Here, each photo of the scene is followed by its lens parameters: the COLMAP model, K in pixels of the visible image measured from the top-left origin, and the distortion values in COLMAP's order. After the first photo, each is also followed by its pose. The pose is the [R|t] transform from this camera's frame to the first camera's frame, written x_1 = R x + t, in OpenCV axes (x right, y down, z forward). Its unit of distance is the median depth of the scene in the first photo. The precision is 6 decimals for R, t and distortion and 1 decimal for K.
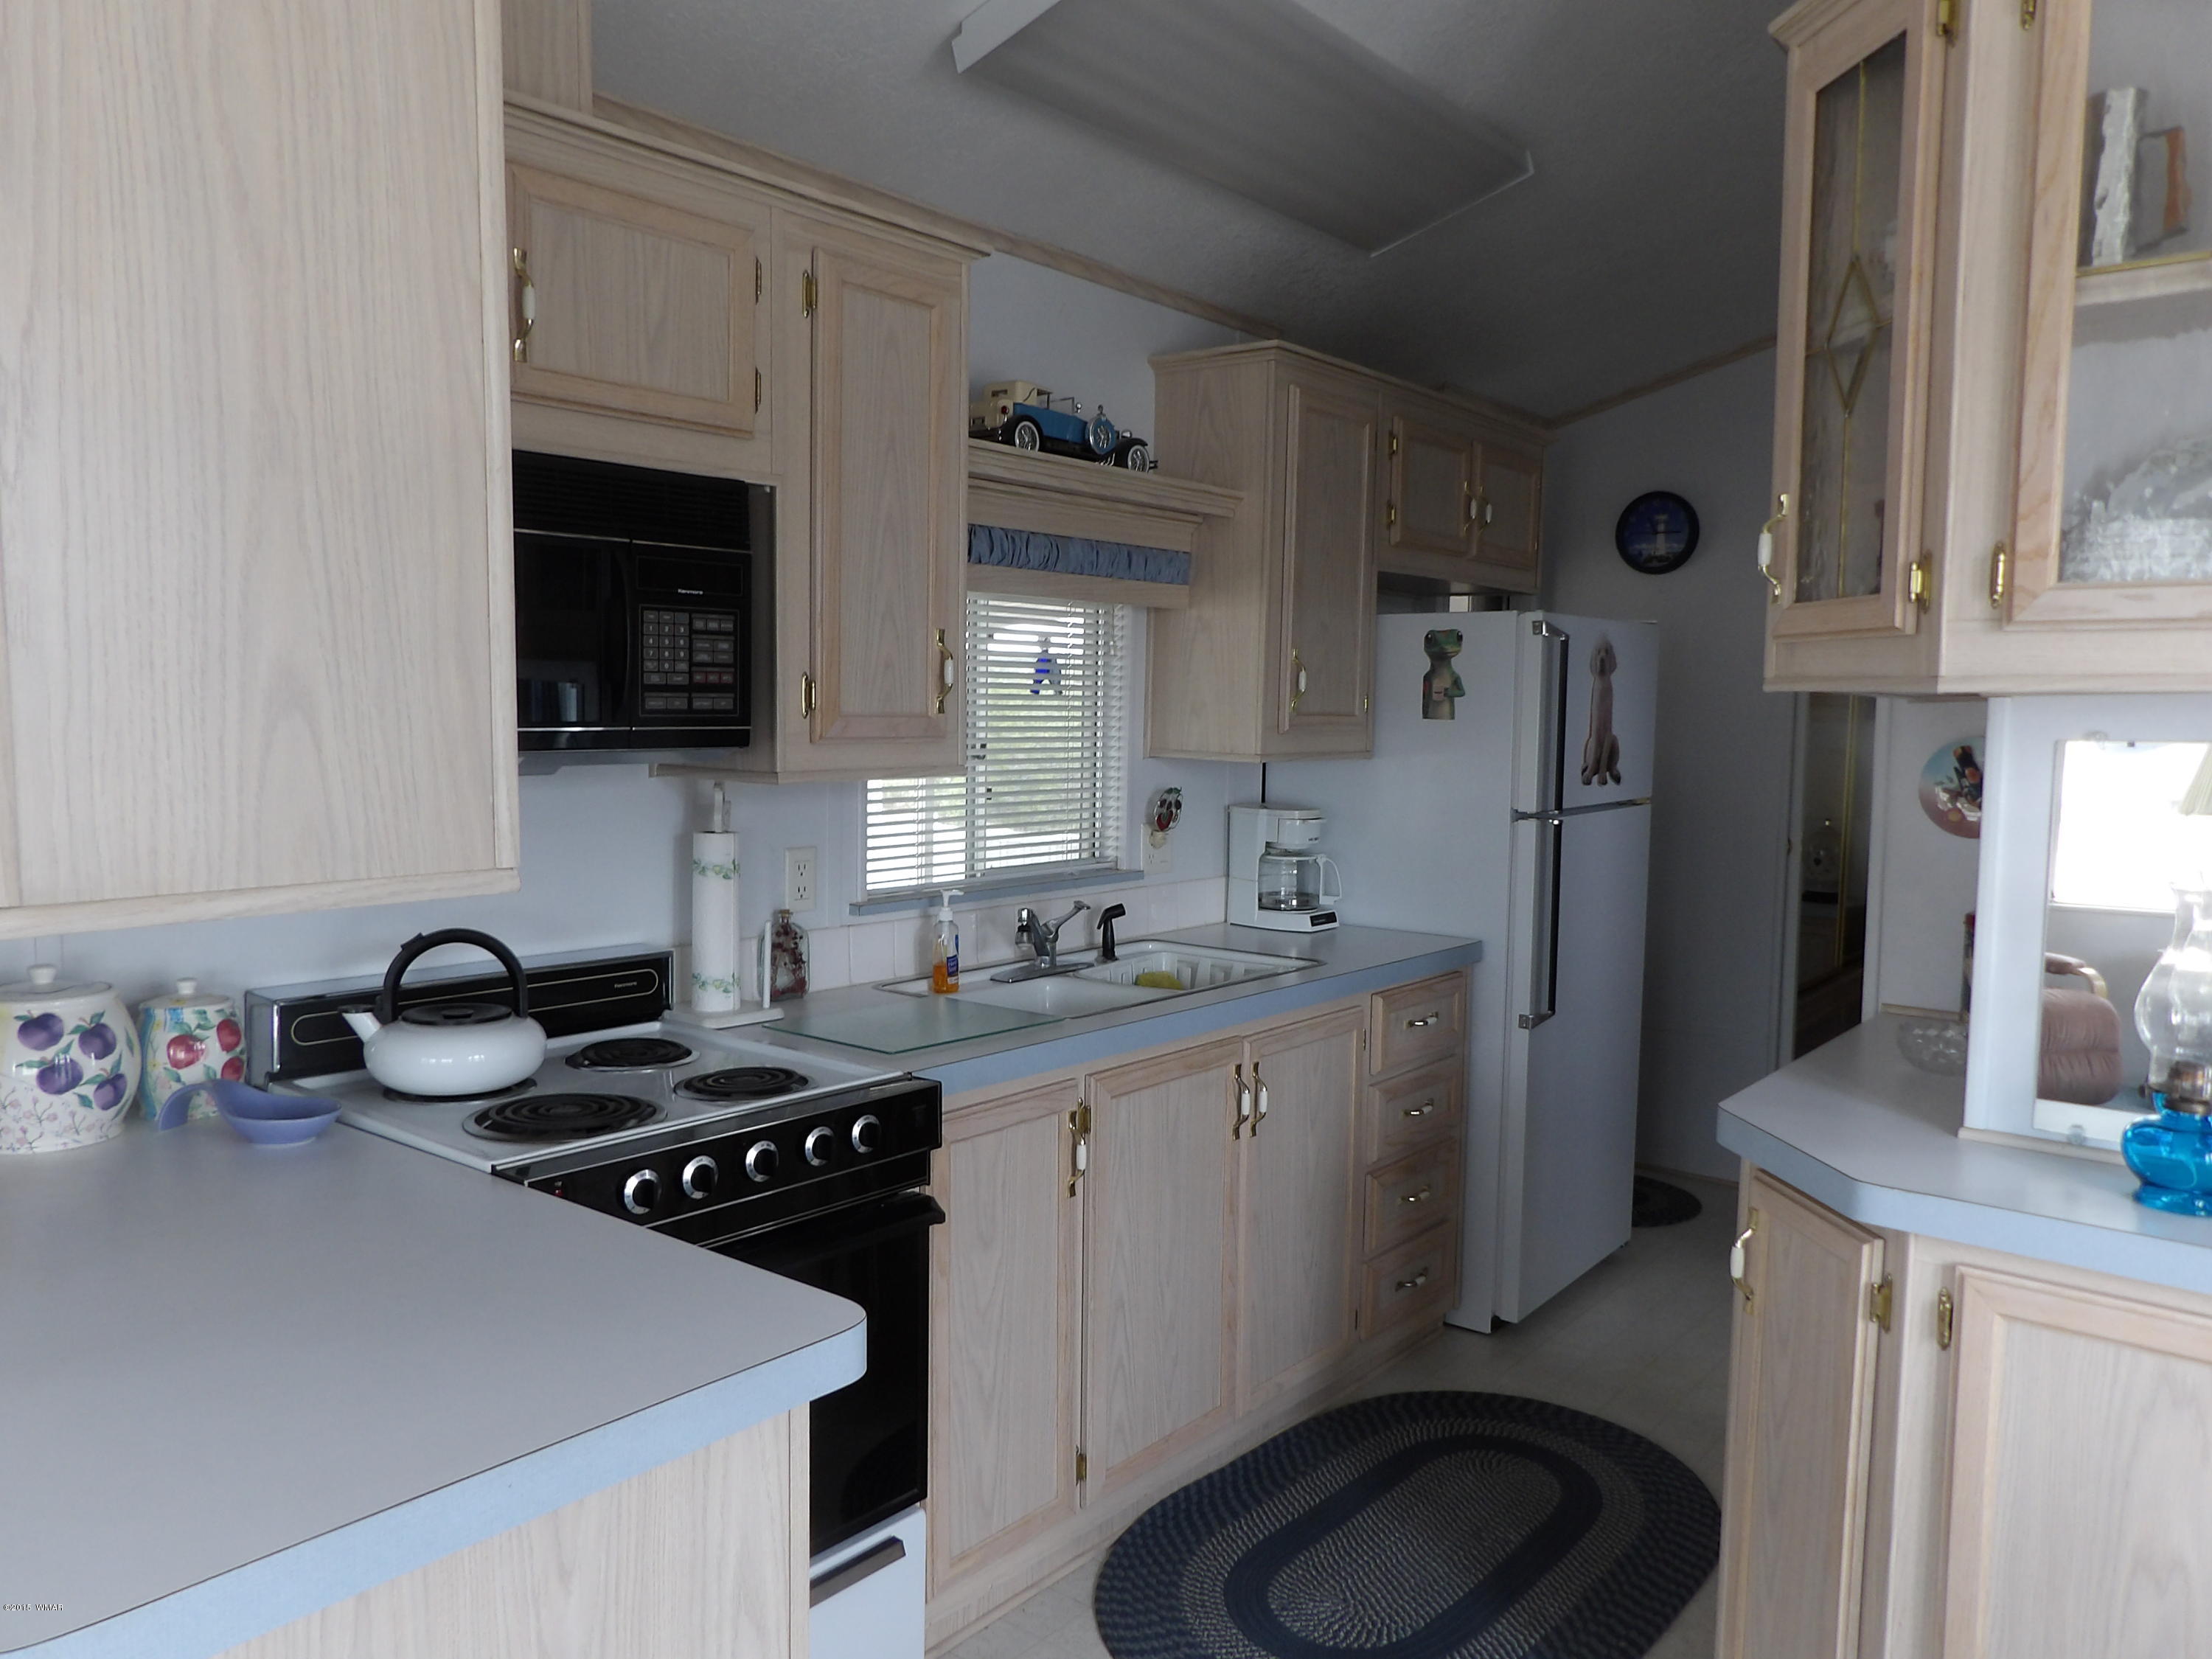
lens RADIAL K [[1584.1, 0, 1097.6], [0, 1584.1, 831.0], [0, 0, 1]] dist [-0.058105, 0.051207]
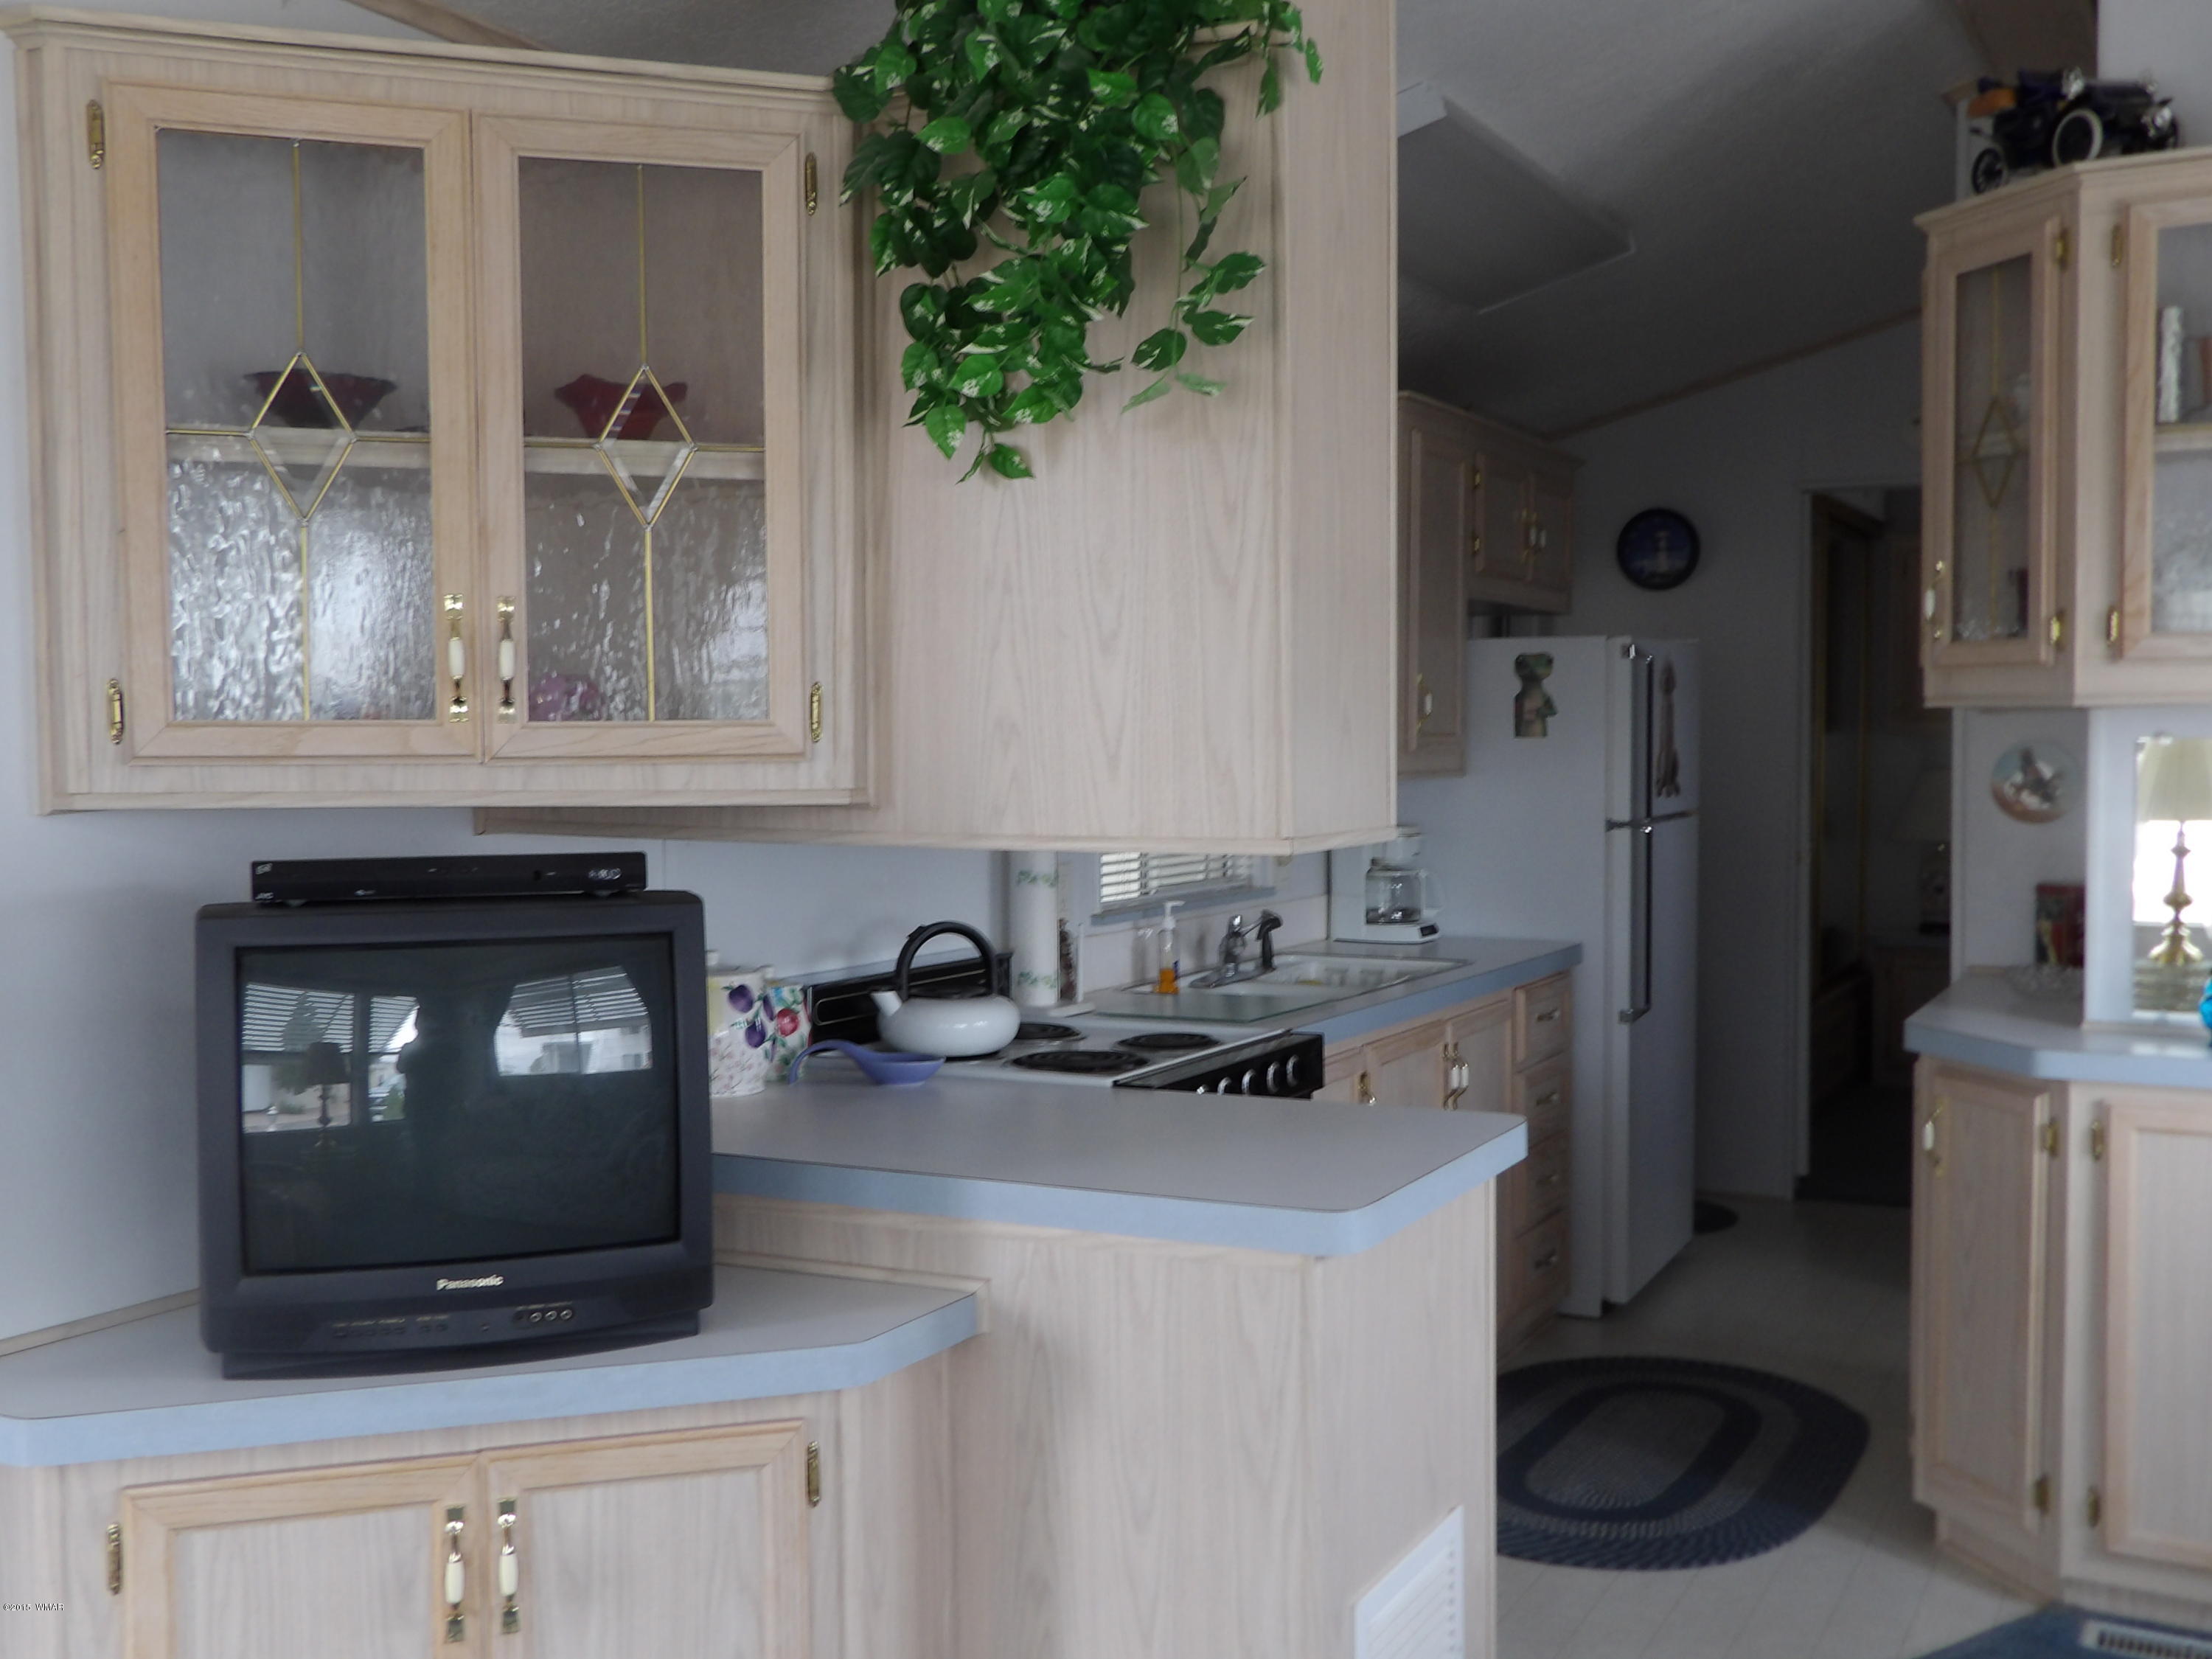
lens RADIAL K [[2211.6, 0, 1117.5], [0, 2211.6, 827.4], [0, 0, 1]] dist [-0.035050, 0.094046]
pose [[0.977947, -0.026512, 0.207162, -0.454538], [0.034134, 0.998862, -0.033308, 0.037262], [-0.206043, 0.039645, 0.977739, -0.490167]]
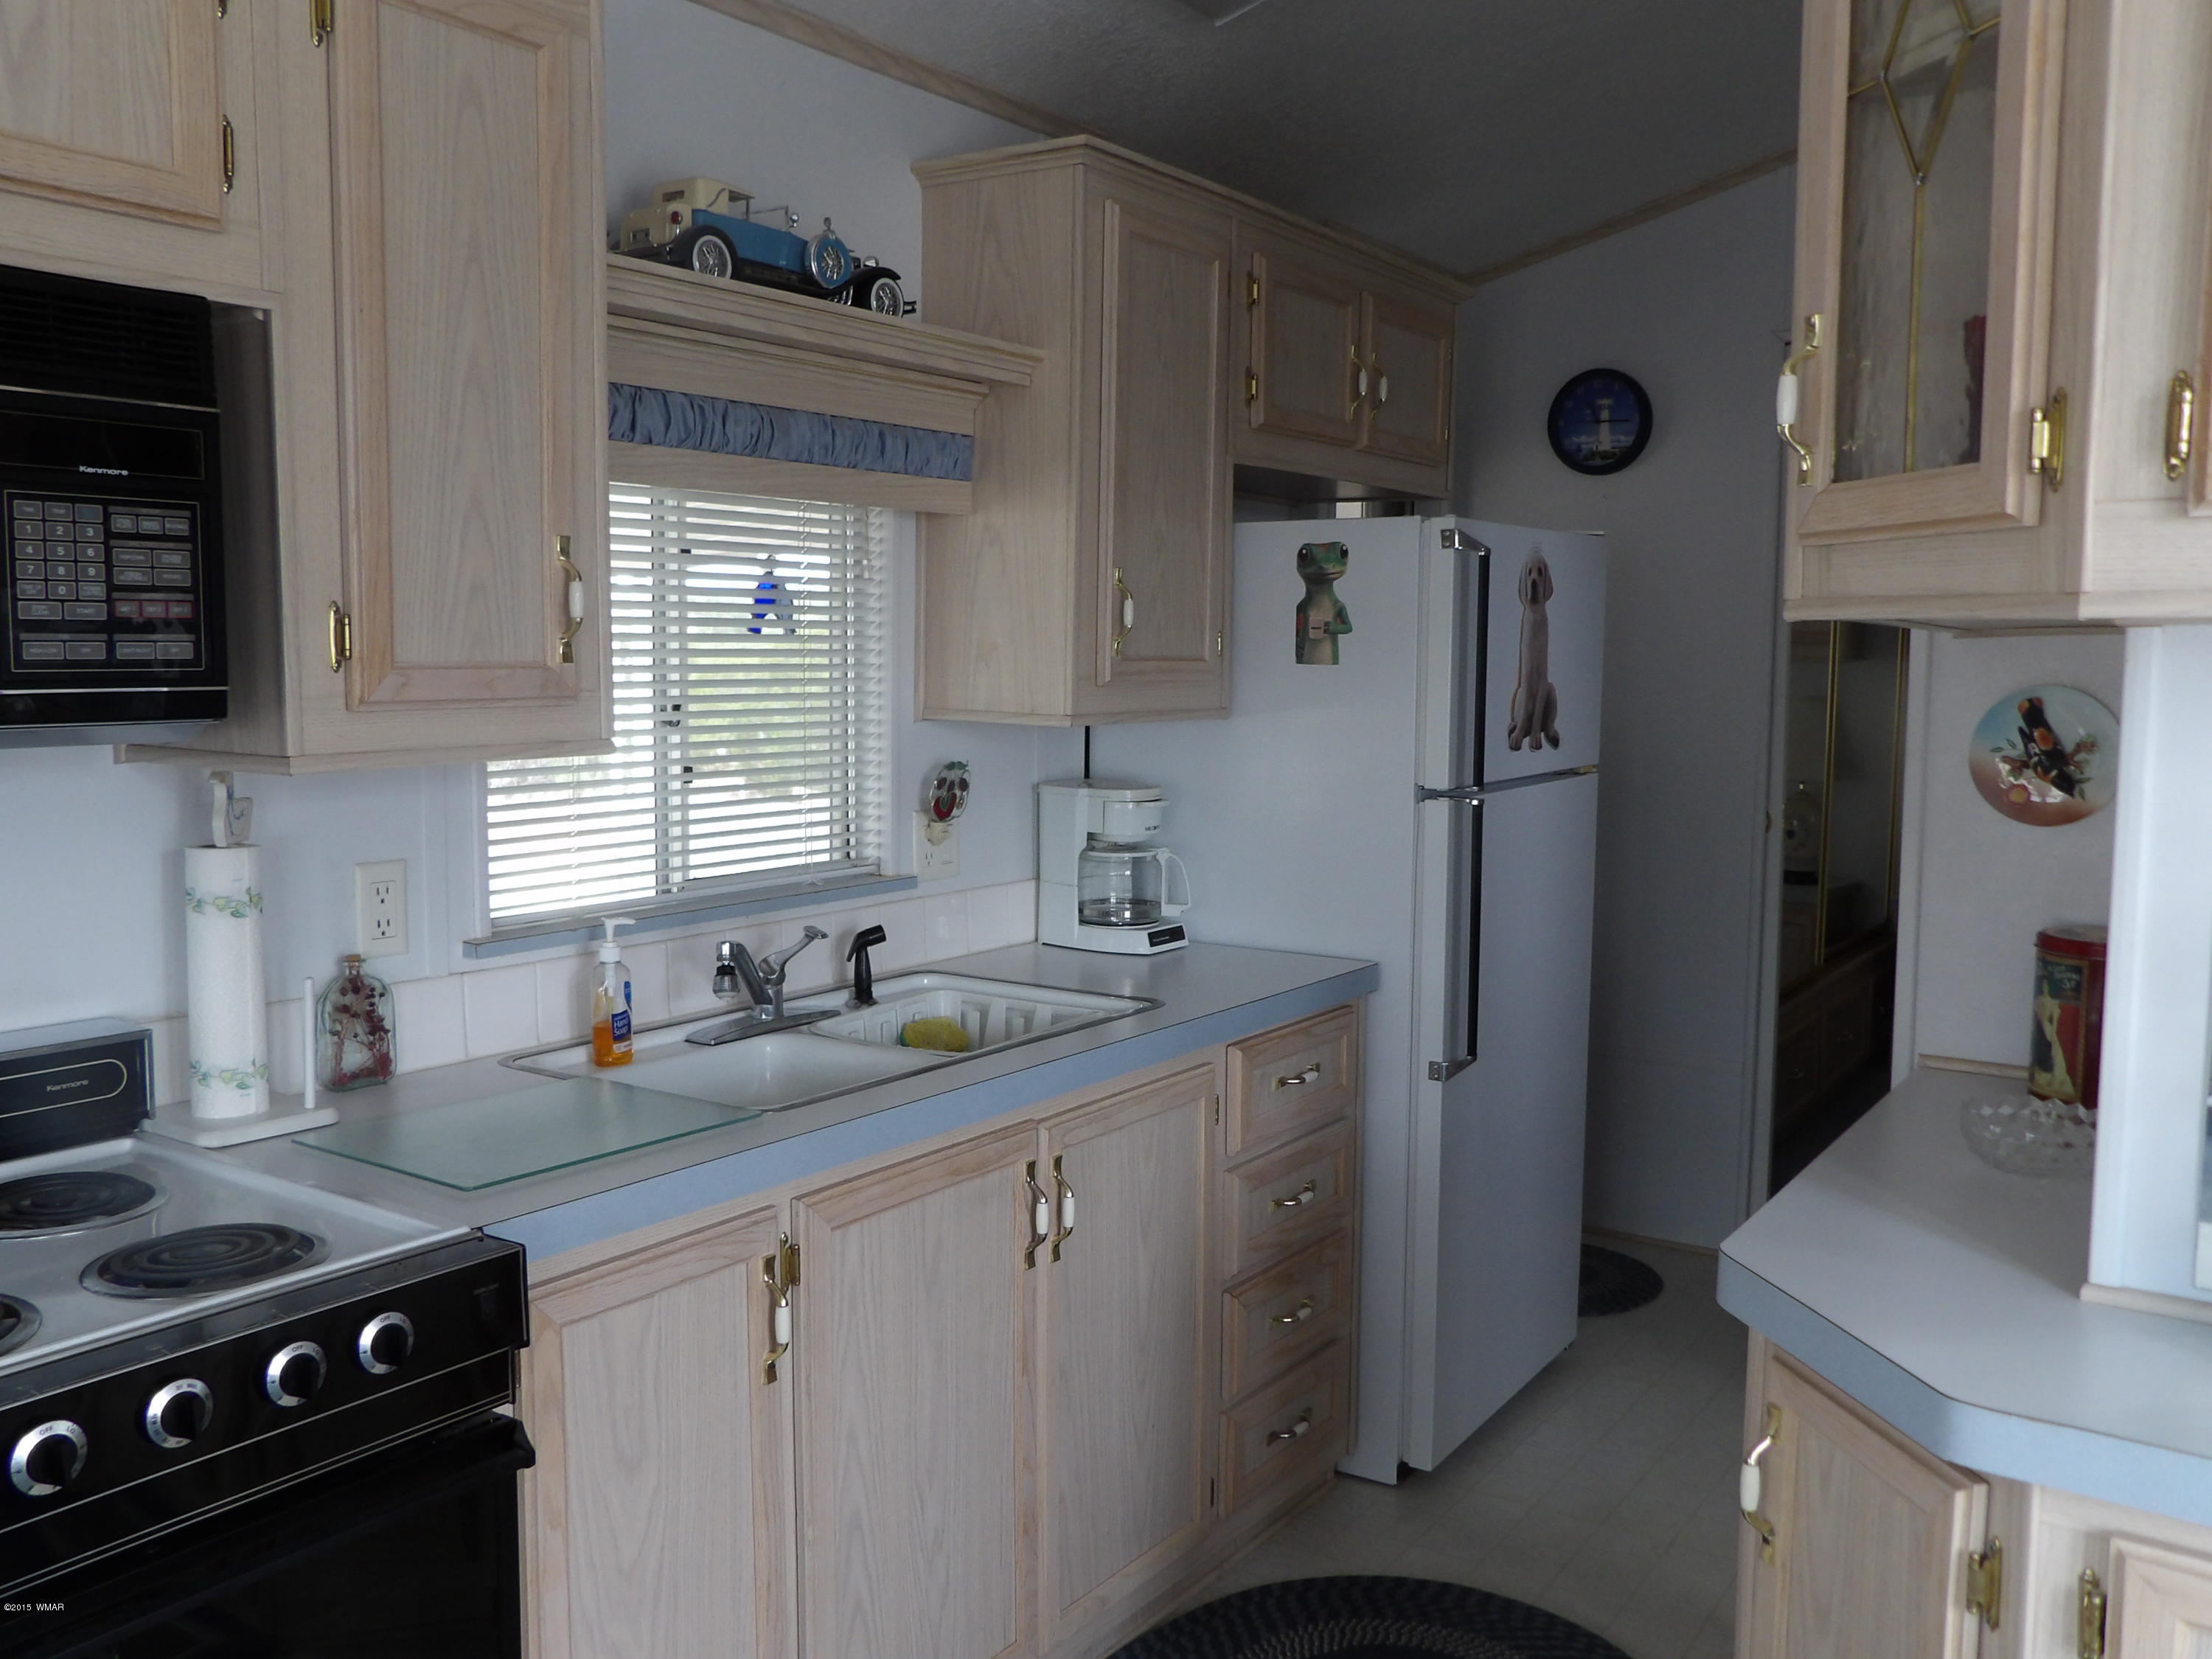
lens RADIAL K [[1842.9, 0, 1112.2], [0, 1842.9, 823.1], [0, 0, 1]] dist [-0.072518, 0.092736]
pose [[0.996130, -0.014351, 0.086714, 0.055563], [0.012977, 0.999782, 0.016378, -0.014527], [-0.086931, -0.015190, 0.996099, 0.187314]]
